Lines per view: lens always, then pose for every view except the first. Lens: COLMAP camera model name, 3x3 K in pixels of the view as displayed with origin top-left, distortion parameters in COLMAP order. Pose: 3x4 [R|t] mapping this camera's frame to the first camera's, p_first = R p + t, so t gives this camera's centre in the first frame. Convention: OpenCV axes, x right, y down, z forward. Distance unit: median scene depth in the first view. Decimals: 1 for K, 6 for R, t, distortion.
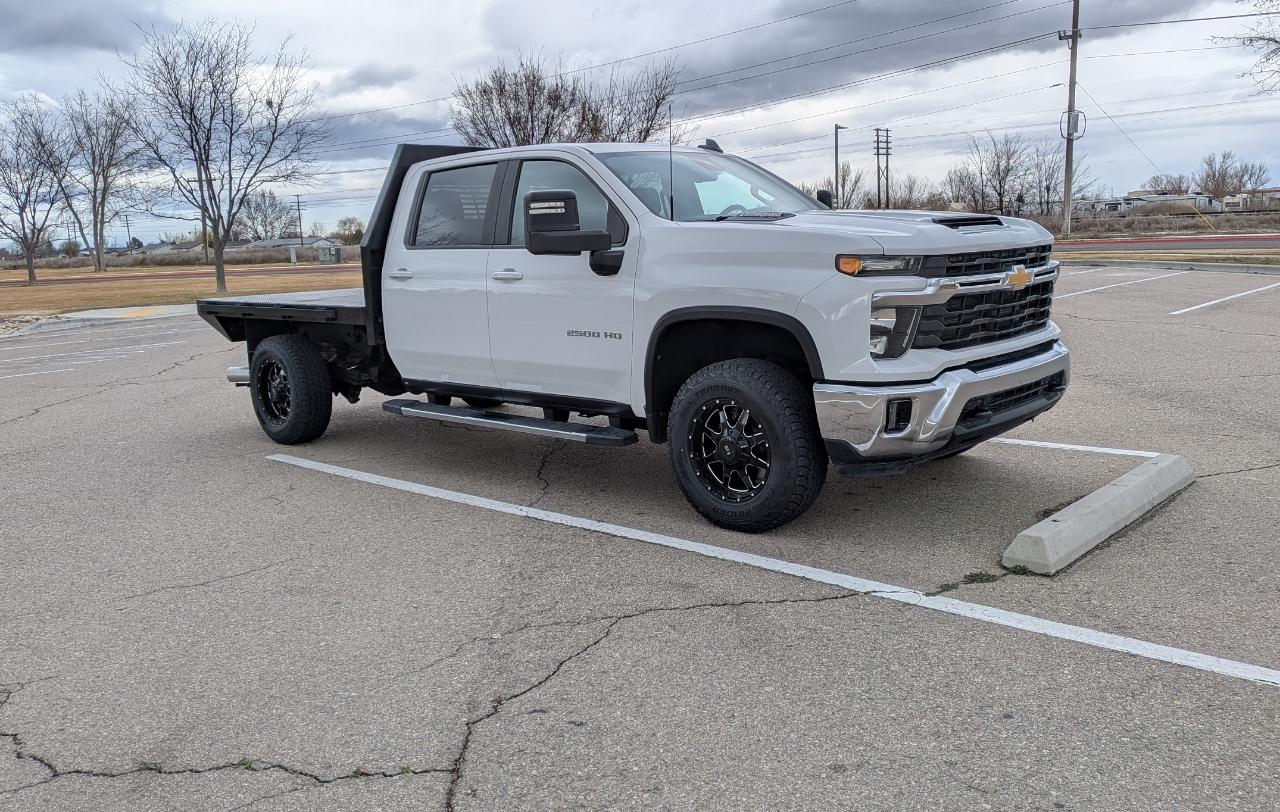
lens RADIAL K [[1047.4, 0, 654.8], [0, 1047.4, 354.9], [0, 0, 1]] dist [0.103769, -0.189974]
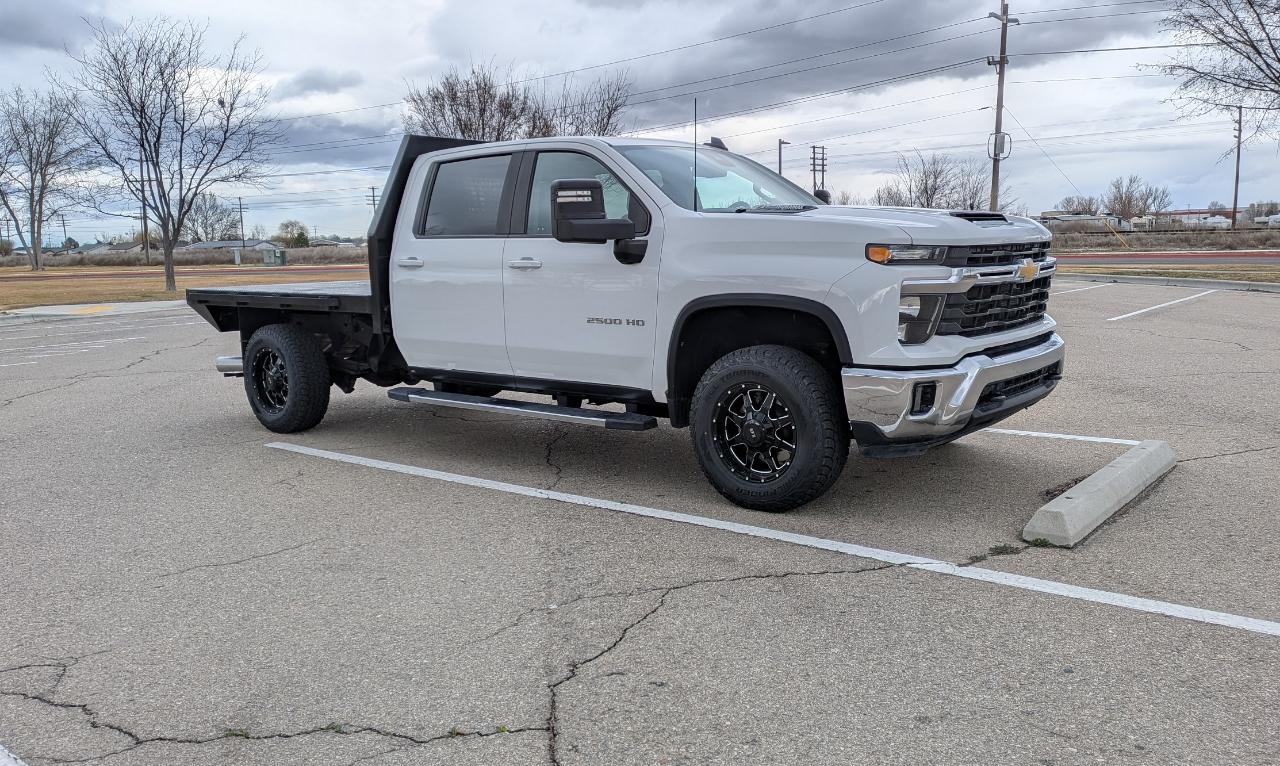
lens RADIAL K [[1014.1, 0, 669.0], [0, 1014.1, 370.1], [0, 0, 1]] dist [0.096276, -0.170136]
pose [[0.997165, 0.009023, 0.074698, -0.074738], [-0.009628, 0.999924, 0.007745, 0.018436], [-0.074622, -0.008442, 0.997176, 0.004499]]
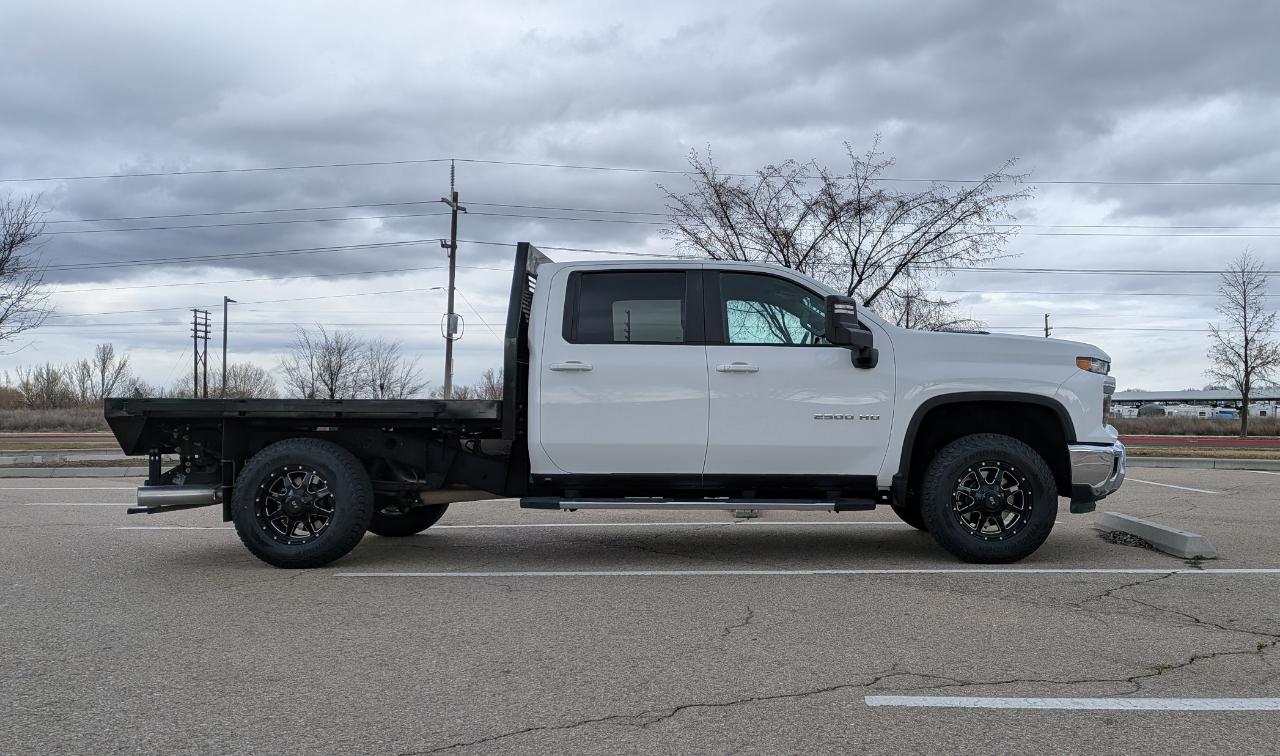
lens RADIAL K [[1080.6, 0, 735.6], [0, 1080.6, 378.4], [0, 0, 1]] dist [0.076086, -0.001000]
pose [[0.740050, 0.070830, 0.668812, -0.929252], [0.044095, 0.987189, -0.153339, 0.113830], [-0.671105, 0.142970, 0.727446, 0.164363]]
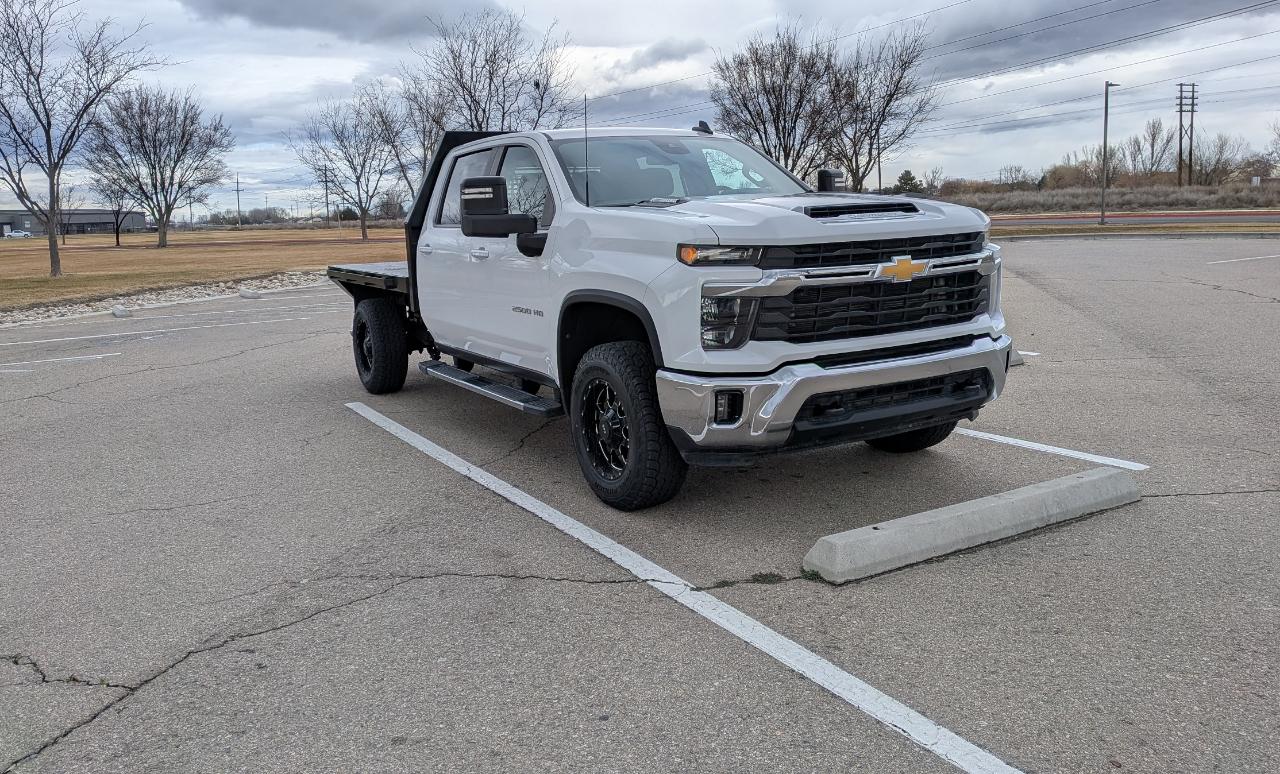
lens RADIAL K [[1004.4, 0, 612.5], [0, 1004.4, 337.3], [0, 0, 1]] dist [0.077628, -0.127836]
pose [[0.949570, 0.043226, -0.310561, 0.321640], [-0.035925, 0.998928, 0.029193, -0.024514], [0.311490, -0.016563, 0.950105, 0.051012]]
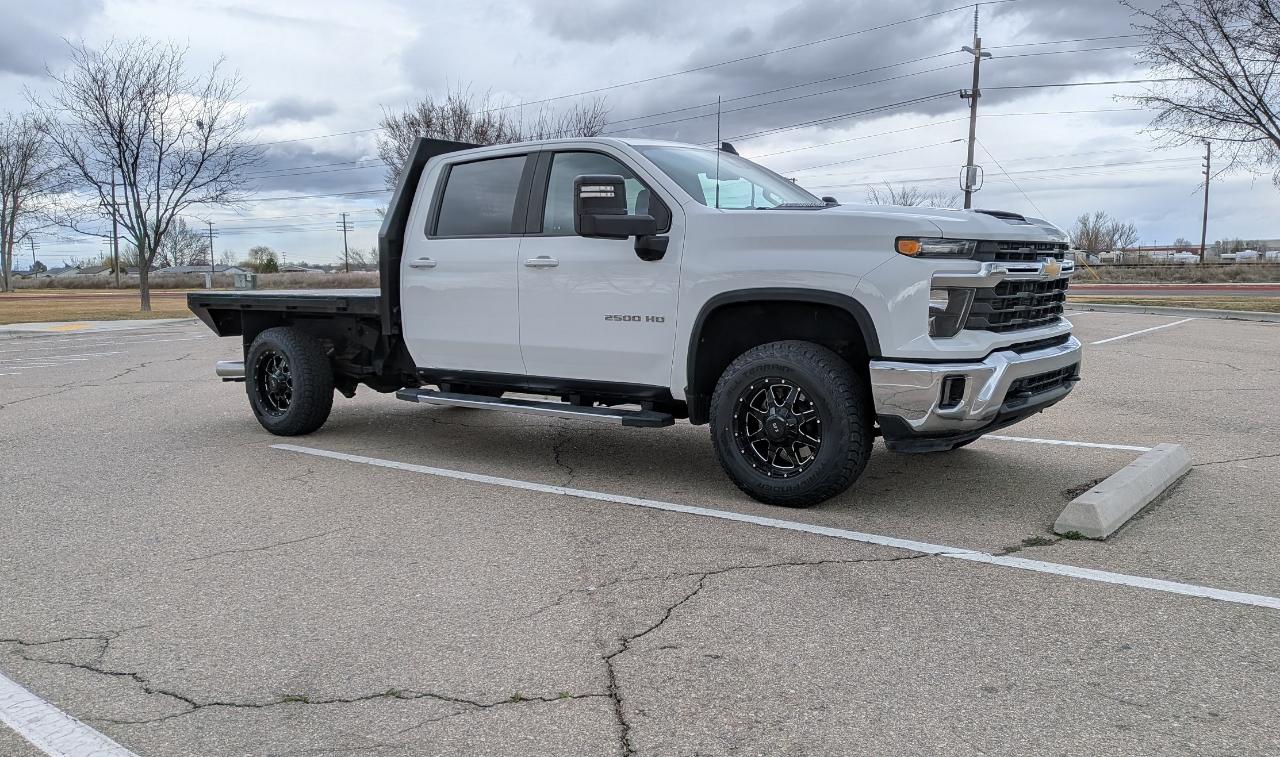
lens RADIAL K [[1013.2, 0, 640.1], [0, 1013.2, 382.0], [0, 0, 1]] dist [0.097279, -0.165915]
pose [[0.996591, 0.021339, 0.079695, -0.122457], [-0.020514, 0.999727, -0.011147, 0.050350], [-0.079912, 0.009474, 0.996757, 0.008662]]
